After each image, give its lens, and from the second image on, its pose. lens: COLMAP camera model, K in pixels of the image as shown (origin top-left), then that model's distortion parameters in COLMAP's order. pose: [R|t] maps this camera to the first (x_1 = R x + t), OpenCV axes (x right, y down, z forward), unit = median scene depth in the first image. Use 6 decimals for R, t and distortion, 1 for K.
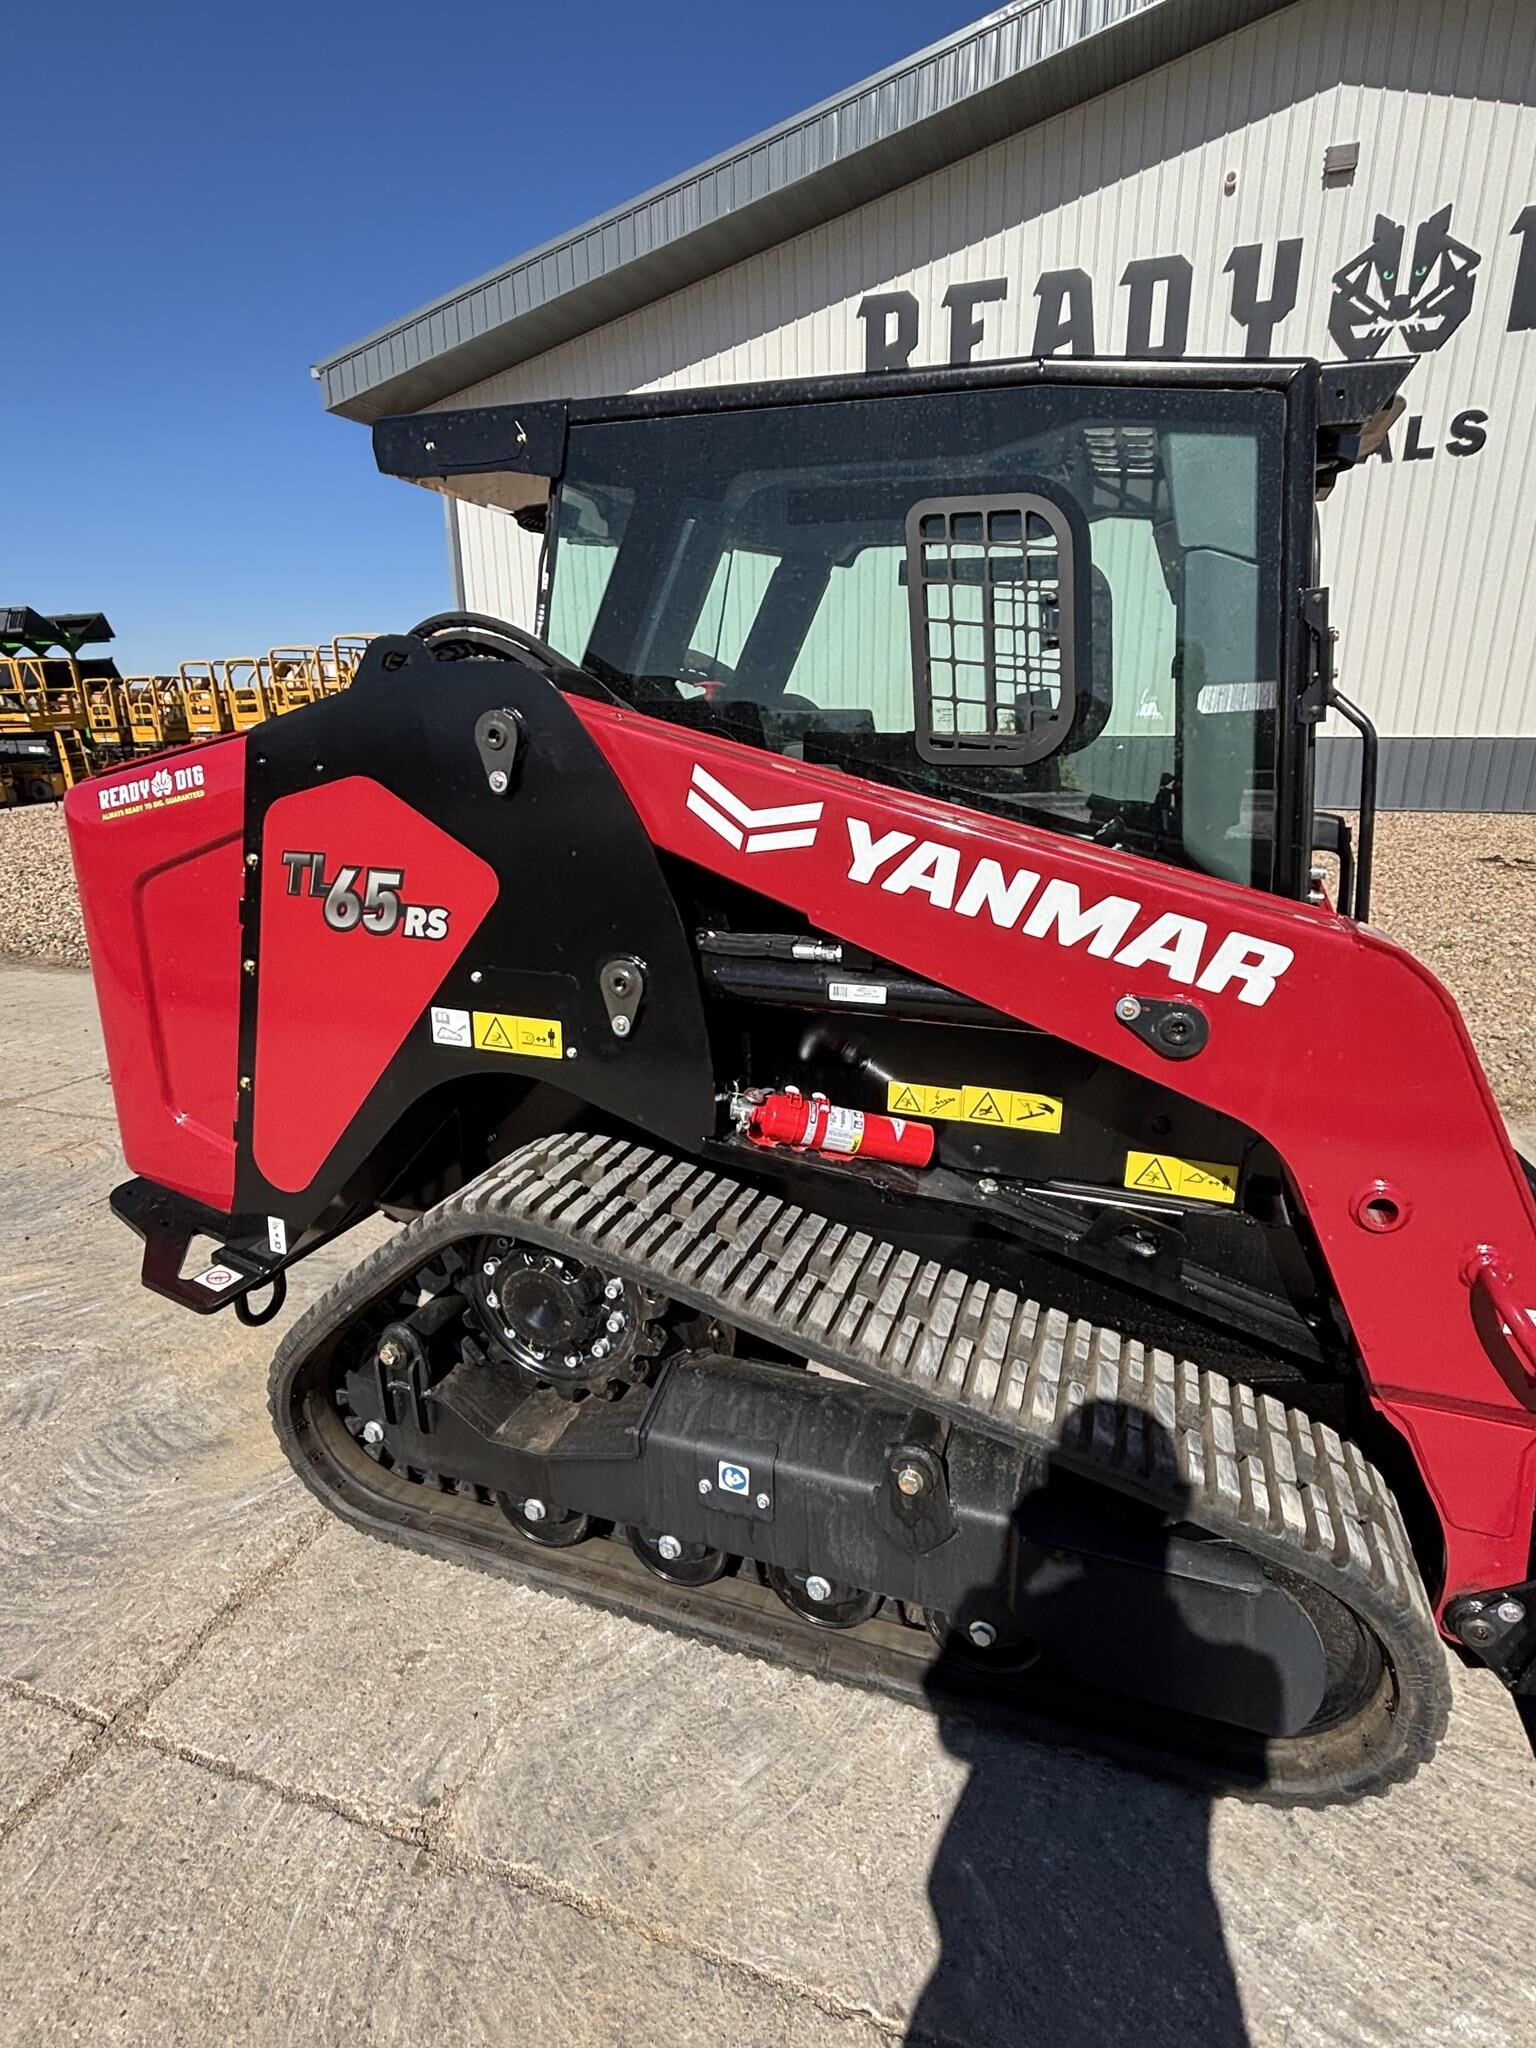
lens RADIAL K [[1038.6, 0, 773.2], [0, 1038.6, 1015.9], [0, 0, 1]] dist [-0.010035, 0.007072]
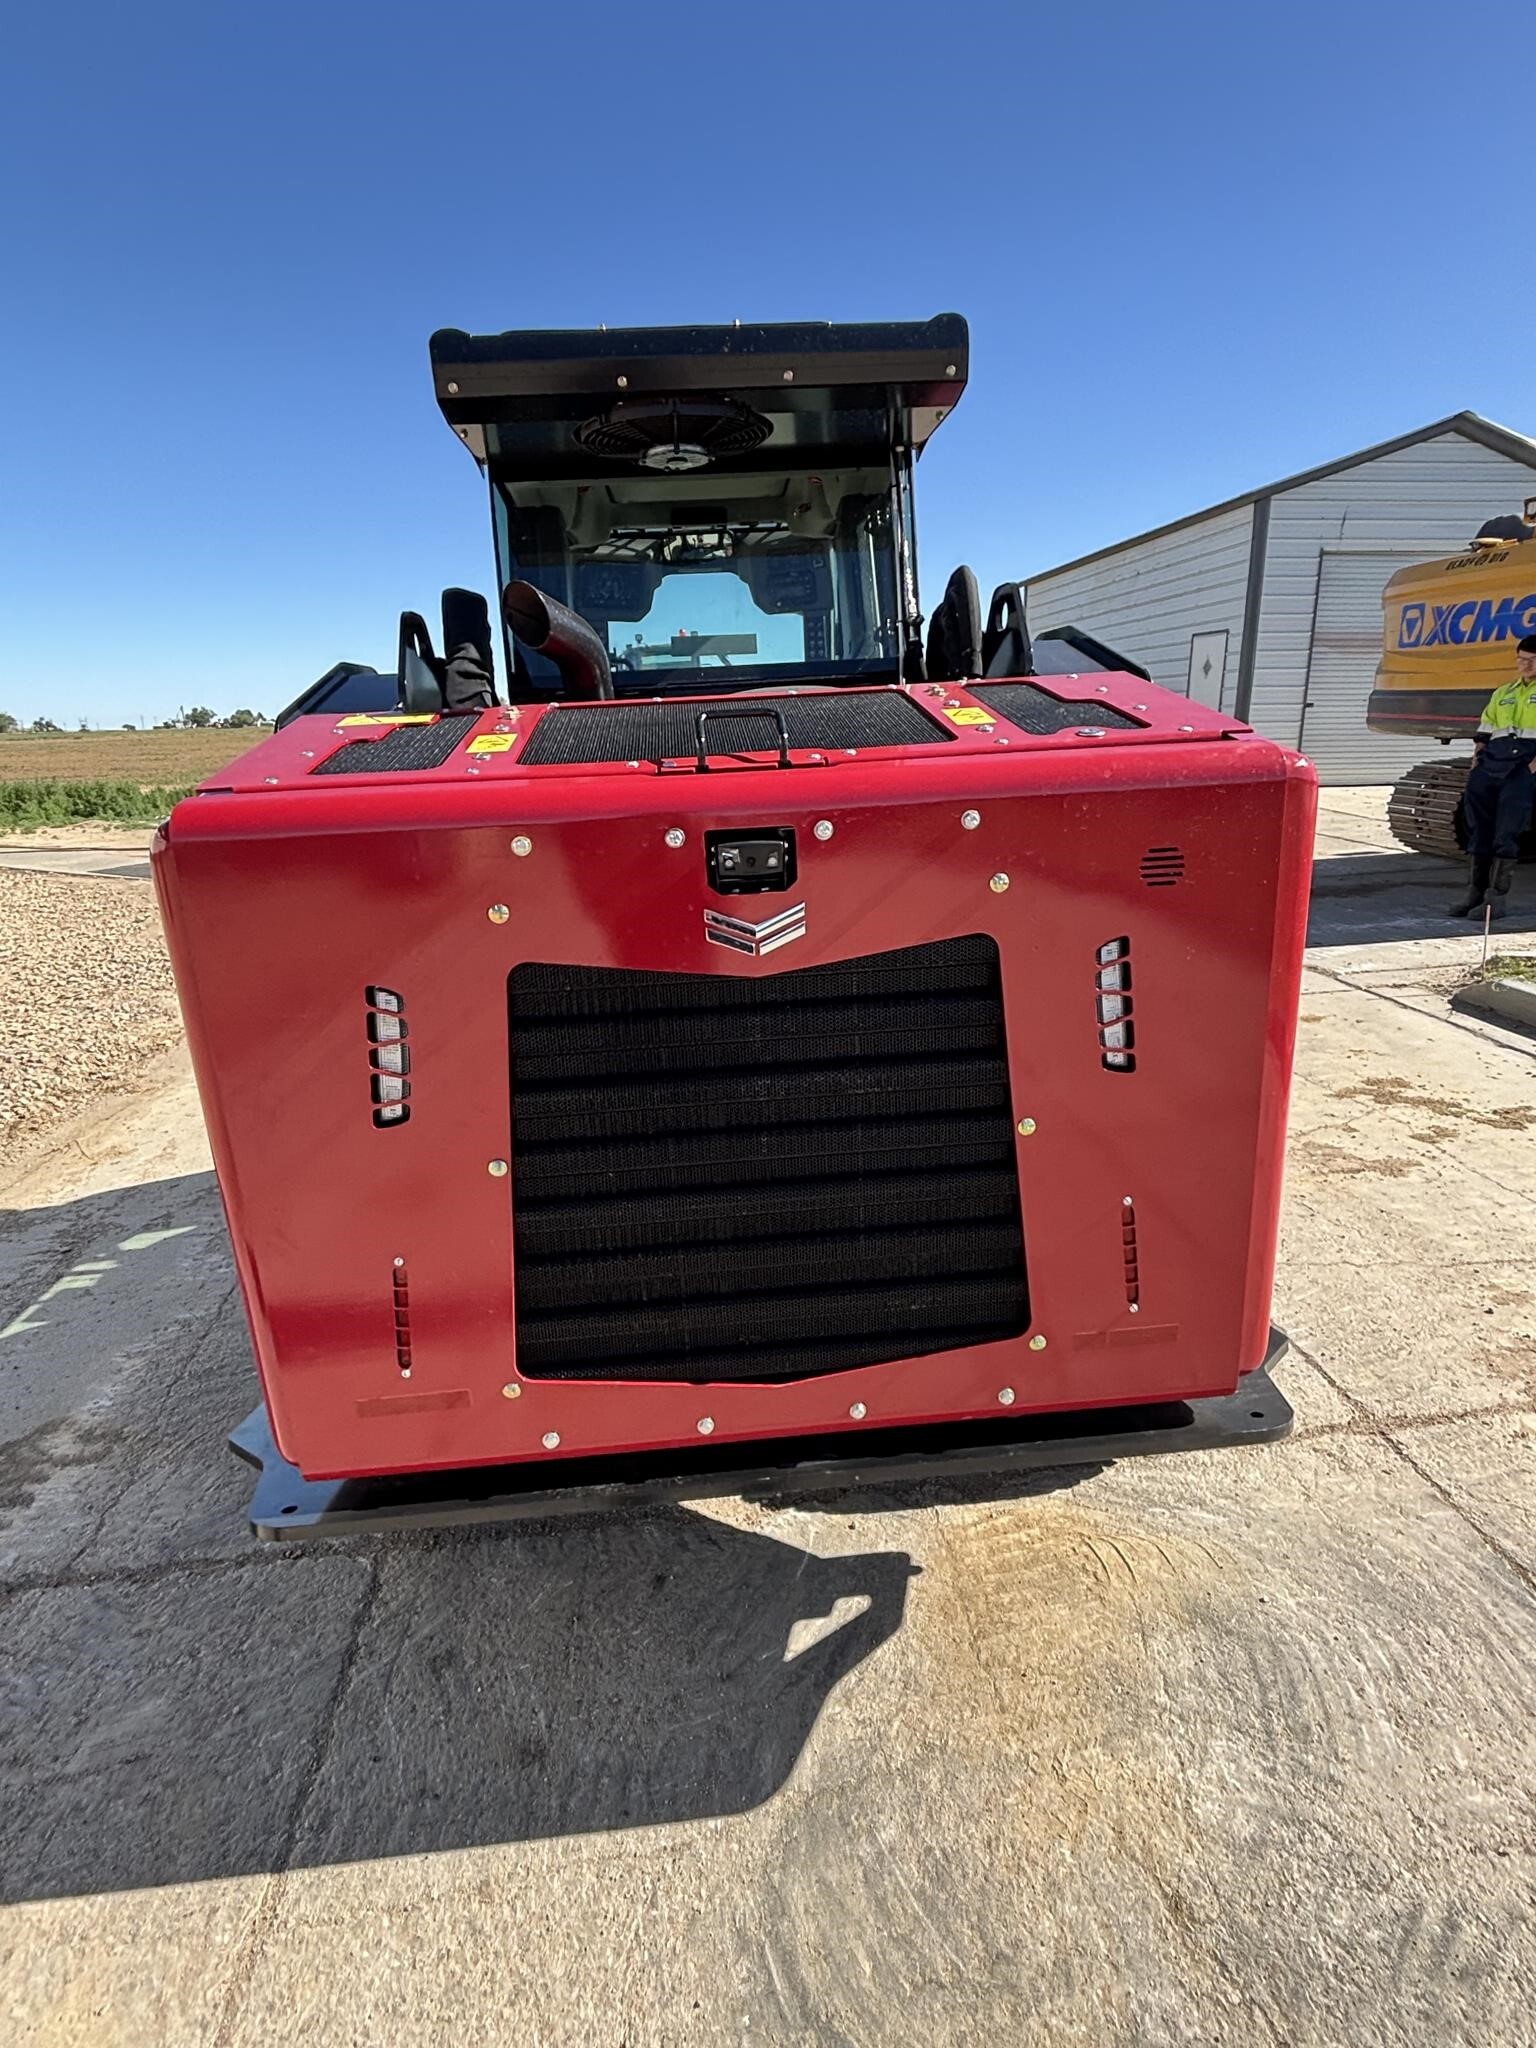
lens RADIAL K [[1035.2, 0, 772.3], [0, 1035.2, 1017.5], [0, 0, 1]] dist [-0.017552, 0.012015]
pose [[-0.407891, -0.237550, 0.881587, -1.231645], [0.292036, 0.880893, 0.372481, -0.442114], [-0.865066, 0.409387, -0.289935, 1.659292]]
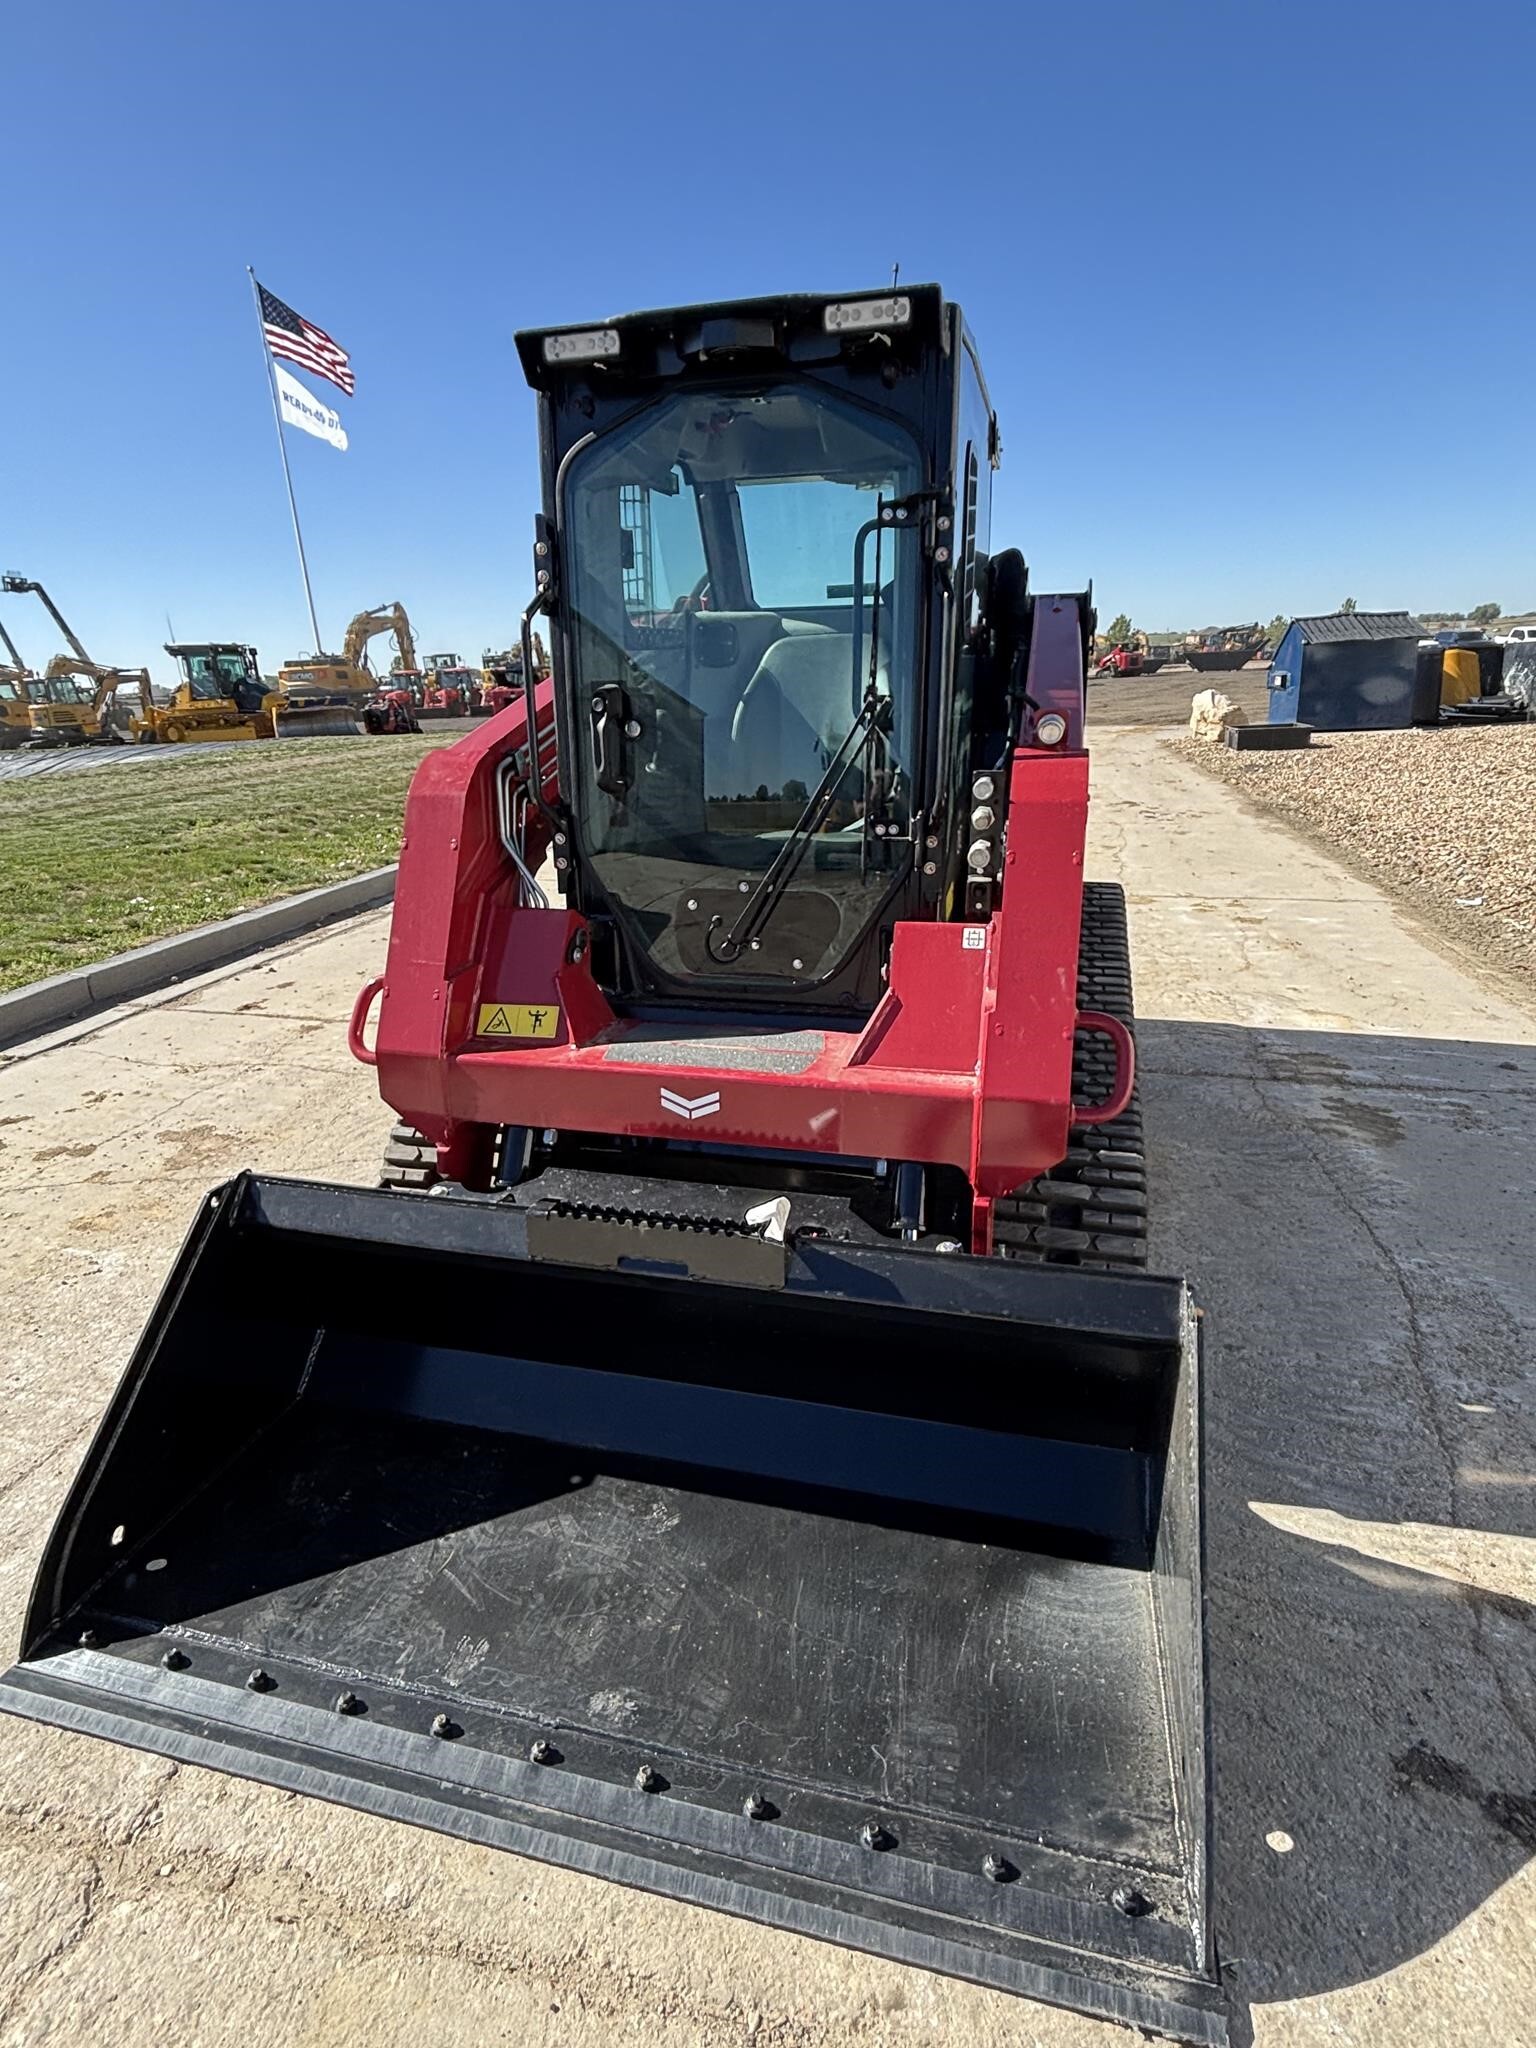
lens RADIAL K [[1039.7, 0, 772.8], [0, 1039.7, 1020.8], [0, 0, 1]] dist [-0.015996, 0.011249]
pose [[0.098018, 0.327297, -0.939824, 1.668246], [-0.241799, 0.923905, 0.296535, -0.218282], [0.965363, 0.198183, 0.169699, 0.958639]]
